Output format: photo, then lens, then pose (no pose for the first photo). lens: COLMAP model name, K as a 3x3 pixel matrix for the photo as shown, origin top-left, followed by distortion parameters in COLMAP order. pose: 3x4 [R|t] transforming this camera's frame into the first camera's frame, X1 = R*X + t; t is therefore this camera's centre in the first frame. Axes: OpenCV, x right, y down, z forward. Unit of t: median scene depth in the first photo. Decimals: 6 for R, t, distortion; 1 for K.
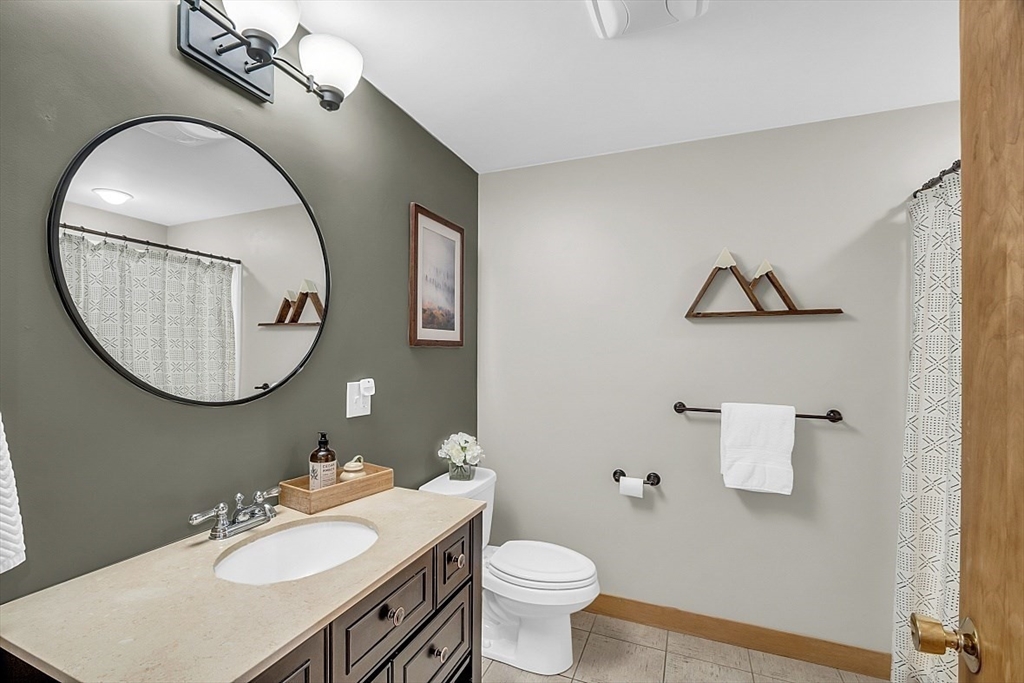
lens RADIAL K [[468.4, 0, 506.9], [0, 468.4, 353.8], [0, 0, 1]] dist [-0.014925, 0.000576]
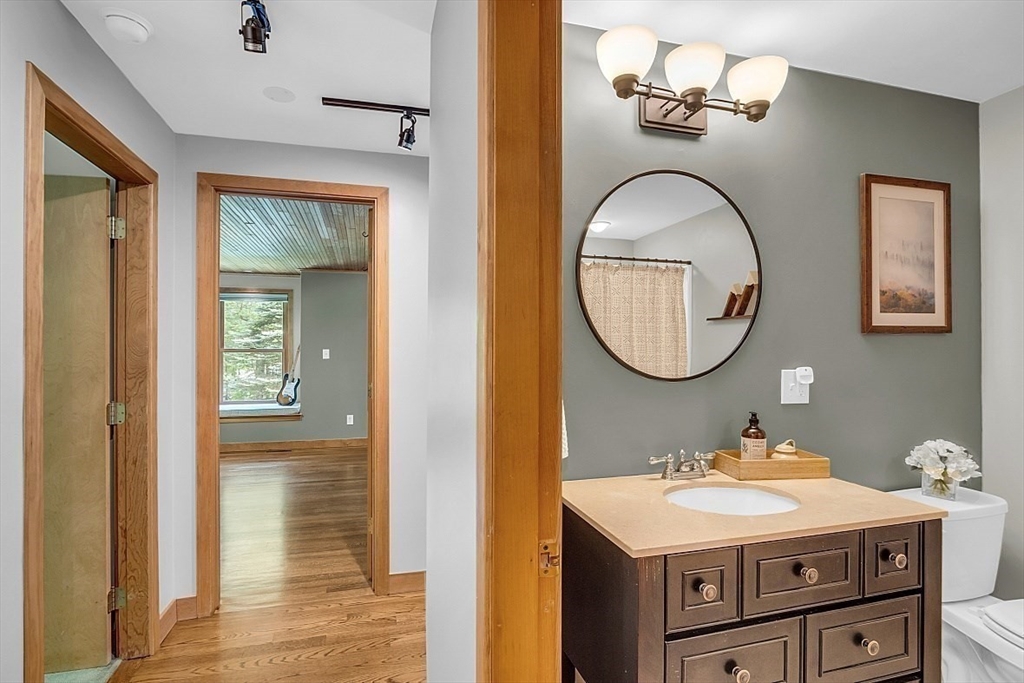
lens RADIAL K [[468.4, 0, 506.9], [0, 468.4, 353.8], [0, 0, 1]] dist [-0.014925, 0.000576]
pose [[0.623935, 0.004669, -0.781463, 0.067620], [0.005562, 0.999930, 0.010415, 0.009821], [0.781457, -0.010845, 0.623865, -0.094268]]
